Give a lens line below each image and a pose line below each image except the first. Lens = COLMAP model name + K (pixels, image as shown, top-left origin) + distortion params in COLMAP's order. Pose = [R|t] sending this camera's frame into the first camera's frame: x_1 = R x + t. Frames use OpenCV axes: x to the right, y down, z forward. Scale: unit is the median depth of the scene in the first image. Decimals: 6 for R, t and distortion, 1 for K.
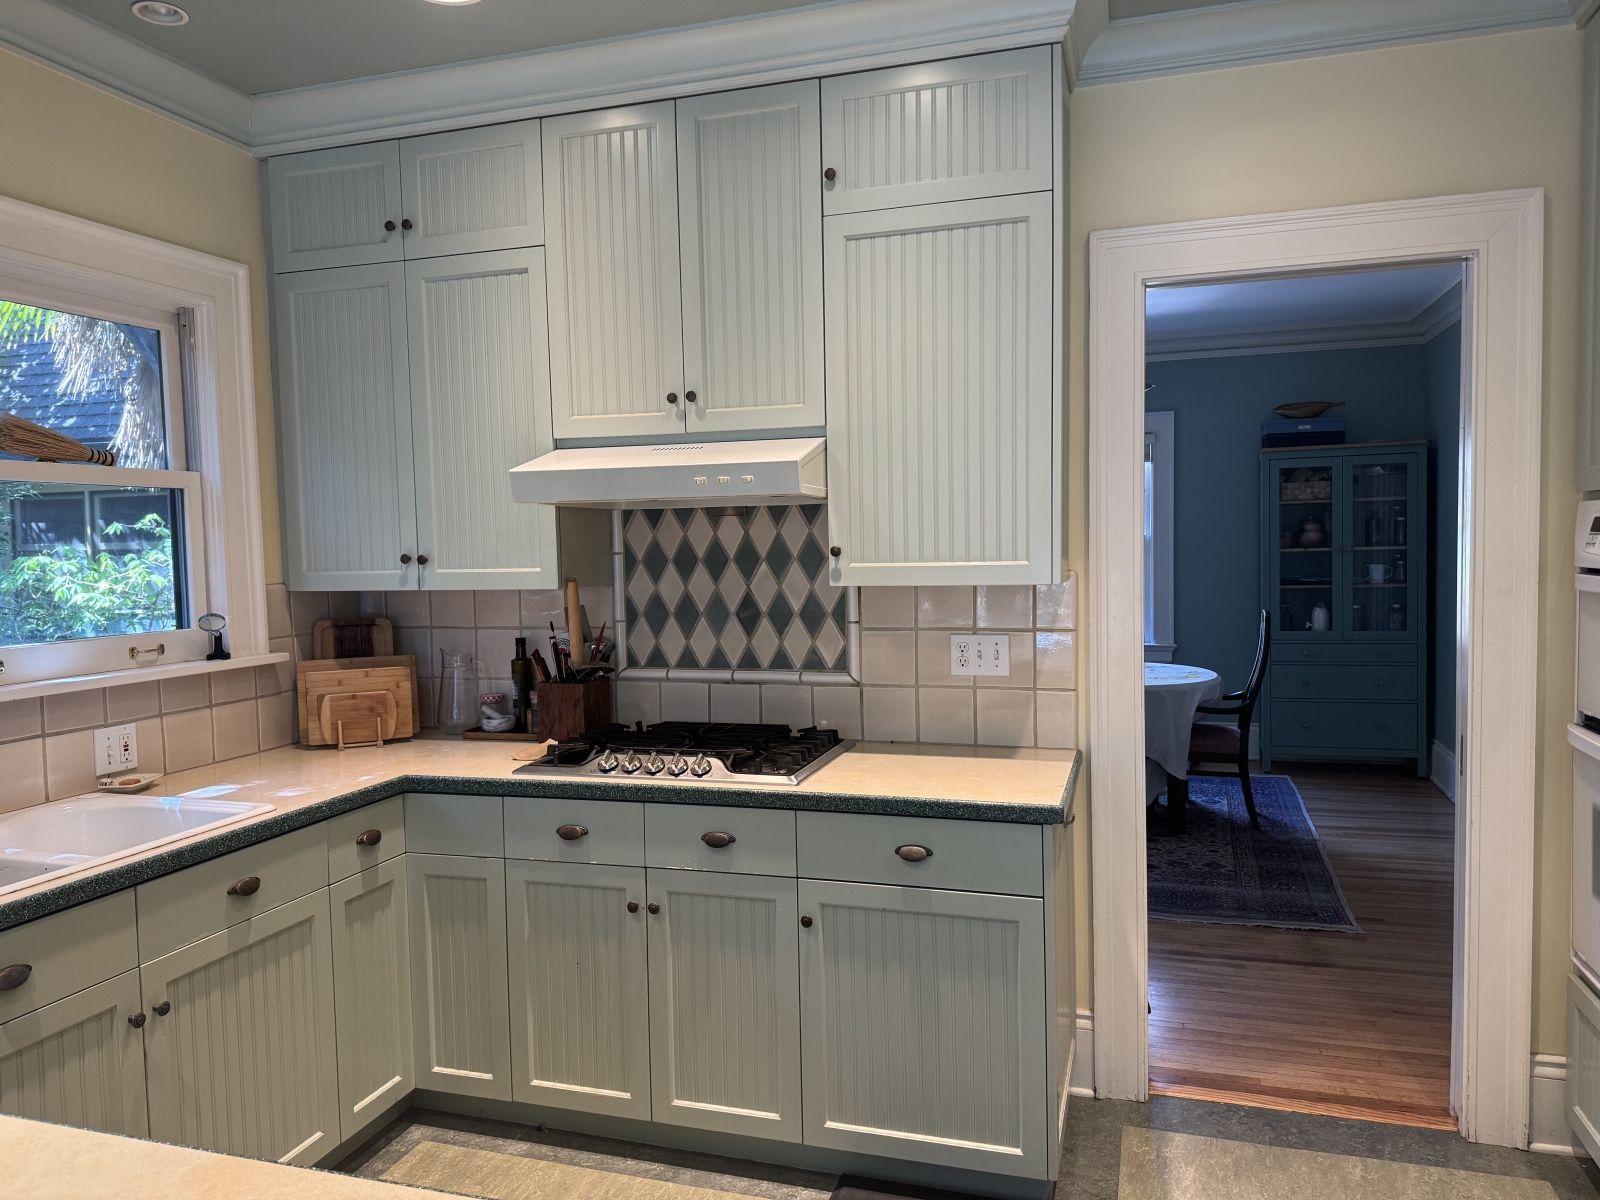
lens RADIAL K [[1122.8, 0, 803.9], [0, 1122.8, 596.4], [0, 0, 1]] dist [0.001401, -0.005565]
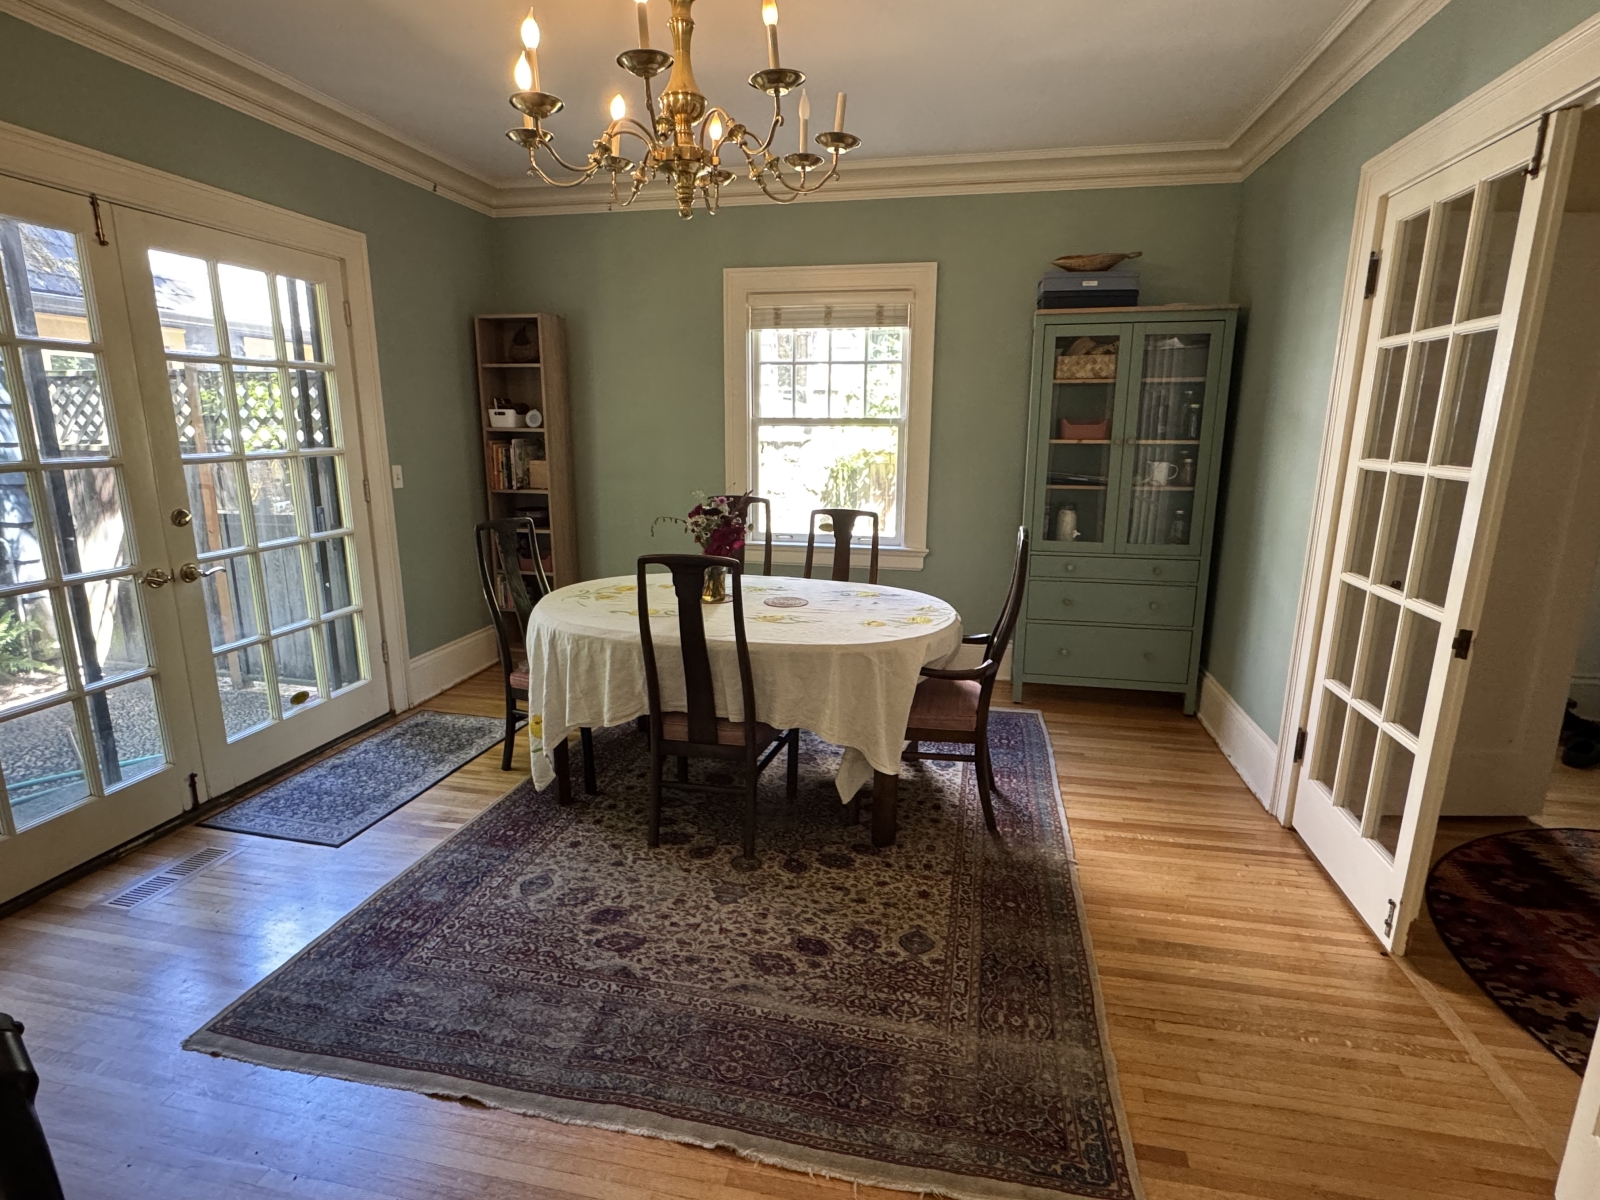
lens RADIAL K [[793.8, 0, 793.4], [0, 793.8, 600.5], [0, 0, 1]] dist [-0.018944, 0.000285]
pose [[0.995114, 0.001802, 0.098721, 0.188415], [-0.018468, 0.985585, 0.168171, -0.021345], [-0.096995, -0.169173, 0.980802, 0.448474]]
